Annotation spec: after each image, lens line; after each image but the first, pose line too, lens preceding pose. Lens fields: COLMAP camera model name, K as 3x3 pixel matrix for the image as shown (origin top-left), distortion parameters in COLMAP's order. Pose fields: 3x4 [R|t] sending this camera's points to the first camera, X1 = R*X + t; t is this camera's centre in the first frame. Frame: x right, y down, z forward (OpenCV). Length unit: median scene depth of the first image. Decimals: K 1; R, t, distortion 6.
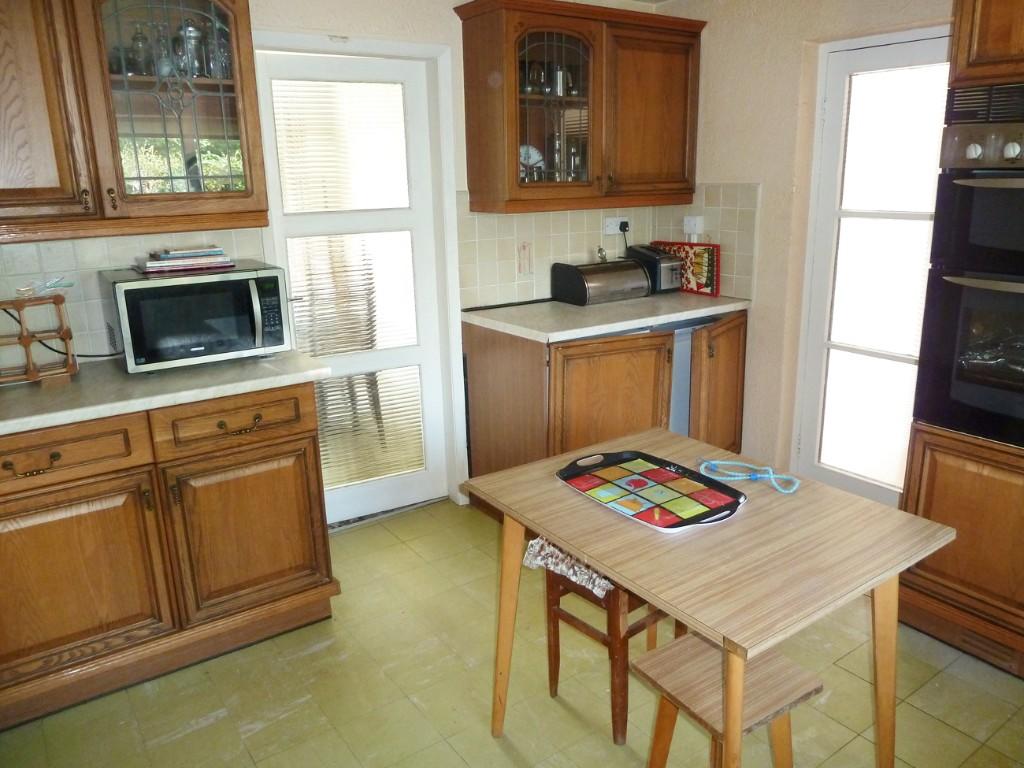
lens RADIAL K [[761.0, 0, 512.0], [0, 761.0, 384.0], [0, 0, 1]] dist [-0.003631, -0.001493]
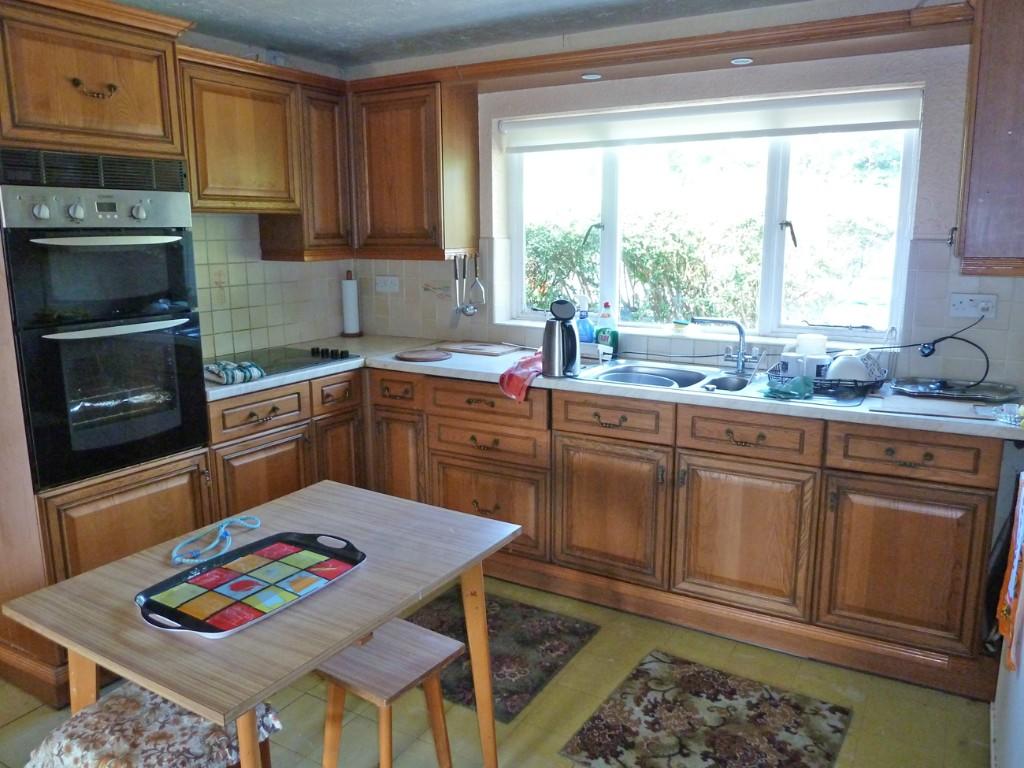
lens RADIAL K [[802.4, 0, 512.0], [0, 802.4, 384.0], [0, 0, 1]] dist [0.087630, 0.000415]
pose [[-0.406923, -0.150115, 0.901043, -0.739106], [0.257201, 0.927667, 0.270706, -0.245380], [-0.876505, 0.341905, -0.338879, 0.973876]]
